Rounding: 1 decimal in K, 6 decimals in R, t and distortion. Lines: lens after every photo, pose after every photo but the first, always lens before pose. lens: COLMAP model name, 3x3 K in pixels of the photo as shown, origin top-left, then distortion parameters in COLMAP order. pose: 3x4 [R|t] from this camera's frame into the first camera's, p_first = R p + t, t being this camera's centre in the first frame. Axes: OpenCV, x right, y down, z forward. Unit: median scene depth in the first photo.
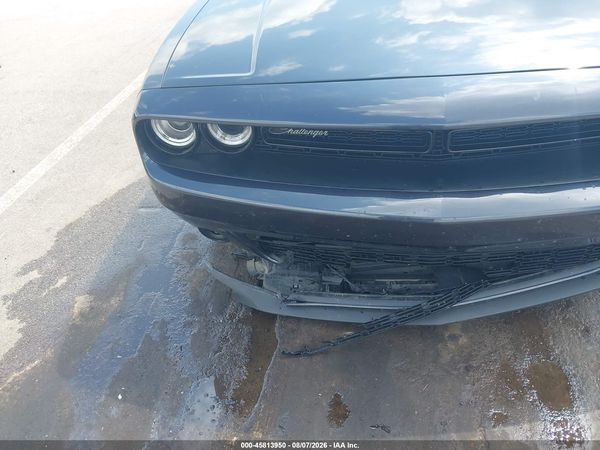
lens RADIAL K [[470.8, 0, 296.6], [0, 470.8, 222.3], [0, 0, 1]] dist [-0.000861, -0.002927]
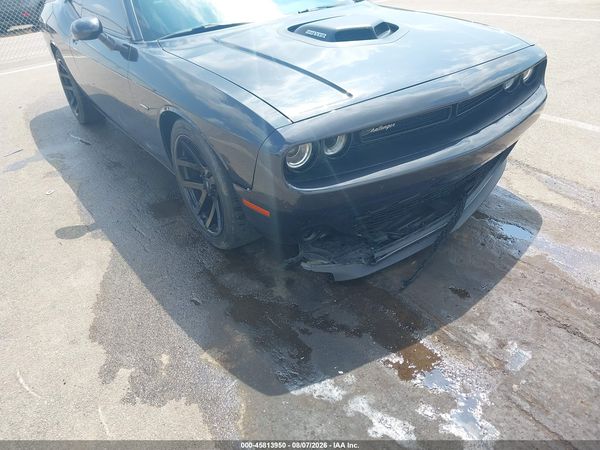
lens RADIAL K [[470.8, 0, 296.6], [0, 470.8, 222.3], [0, 0, 1]] dist [-0.000861, -0.002927]
pose [[0.730105, -0.317789, 0.604944, -0.962932], [0.414566, 0.909743, -0.022432, 0.005682], [-0.543215, 0.267167, 0.795952, 0.011557]]
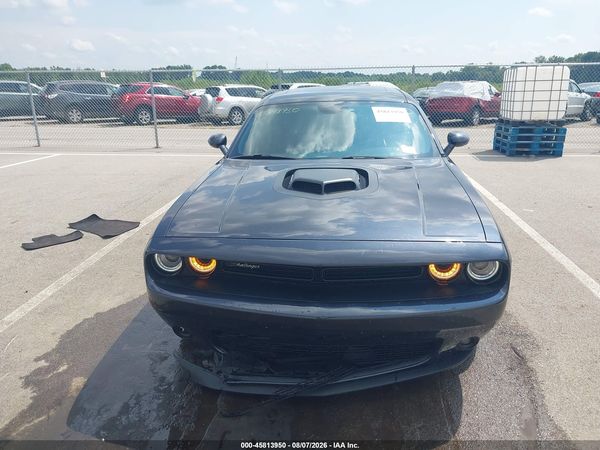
lens RADIAL K [[485.5, 0, 299.6], [0, 485.5, 194.4], [0, 0, 1]] dist [0.001807, 0.003097]
pose [[0.996082, 0.069696, 0.054432, 0.075859], [-0.043802, 0.923548, -0.380974, 0.189275], [-0.076823, 0.377097, 0.922982, -0.601071]]
